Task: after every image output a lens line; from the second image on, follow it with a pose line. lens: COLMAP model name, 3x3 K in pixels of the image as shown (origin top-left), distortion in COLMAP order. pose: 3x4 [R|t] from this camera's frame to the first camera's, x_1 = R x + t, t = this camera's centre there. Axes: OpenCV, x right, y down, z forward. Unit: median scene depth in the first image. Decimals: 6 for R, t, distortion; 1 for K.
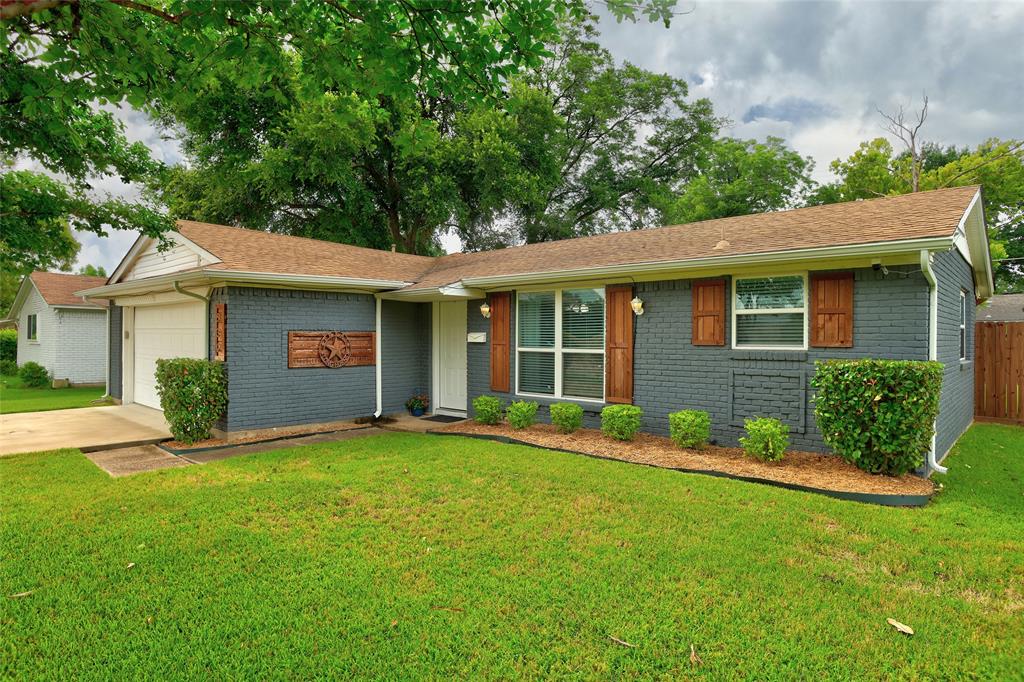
lens RADIAL K [[584.5, 0, 515.5], [0, 584.5, 340.7], [0, 0, 1]] dist [-0.040872, 0.016954]
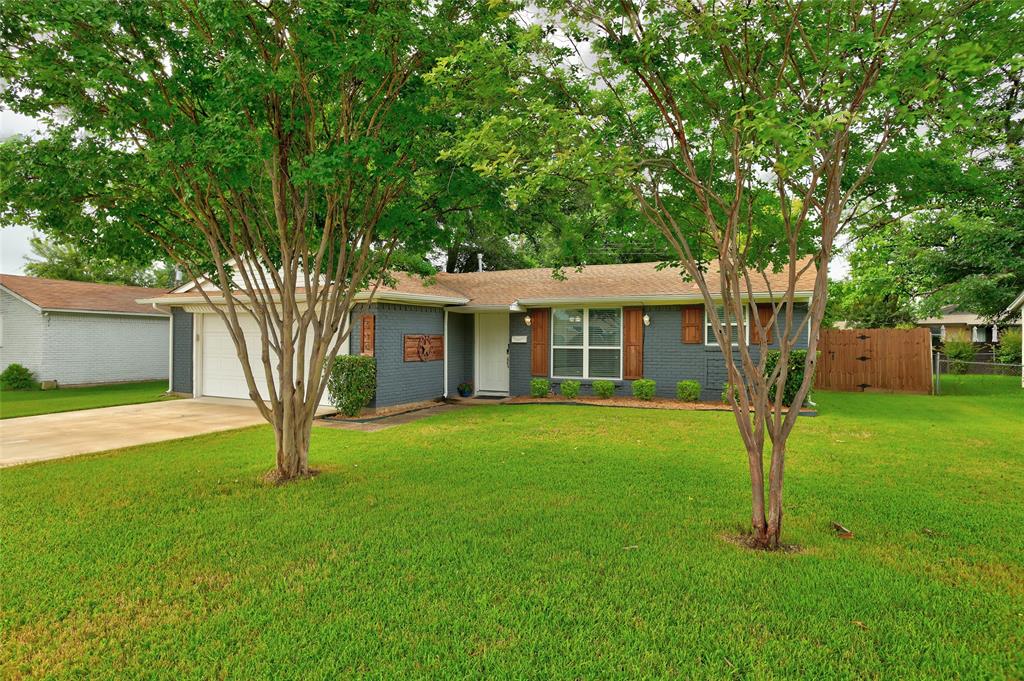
lens RADIAL K [[584.5, 0, 507.6], [0, 584.5, 339.3], [0, 0, 1]] dist [-0.040872, 0.016954]
pose [[0.954561, -0.002064, 0.298007, -0.538170], [0.003705, 0.999981, -0.004941, 0.001570], [-0.297992, 0.005820, 0.954551, -0.376032]]
